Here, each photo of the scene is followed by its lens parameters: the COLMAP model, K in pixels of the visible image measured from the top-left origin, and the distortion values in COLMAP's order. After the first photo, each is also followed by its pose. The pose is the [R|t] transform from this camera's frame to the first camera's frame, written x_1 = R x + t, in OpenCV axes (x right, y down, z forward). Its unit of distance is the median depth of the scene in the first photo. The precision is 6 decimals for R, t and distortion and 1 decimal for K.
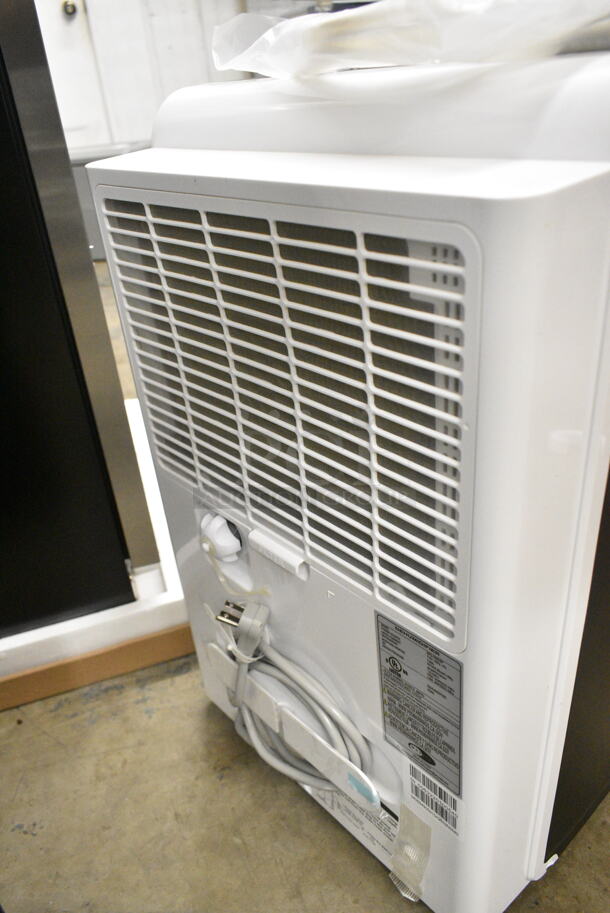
lens RADIAL K [[705.2, 0, 305.0], [0, 705.2, 456.5], [0, 0, 1]] dist [-0.004153, -0.003396]
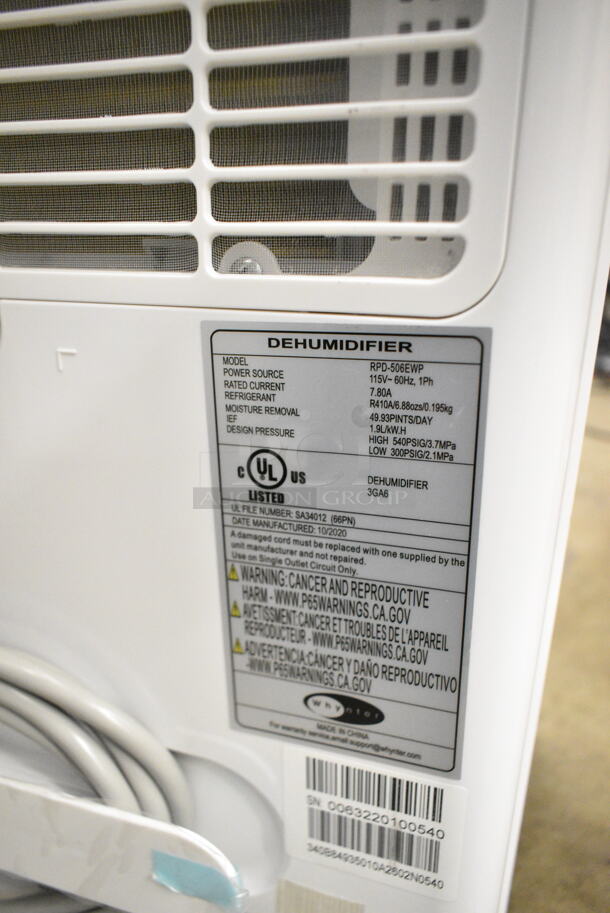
lens RADIAL K [[705.2, 0, 305.0], [0, 705.2, 456.5], [0, 0, 1]] dist [-0.004153, -0.003396]
pose [[0.873673, -0.088403, 0.478415, -0.039883], [0.176346, 0.974024, -0.142057, 0.334913], [-0.453430, 0.208478, 0.866567, 0.623271]]
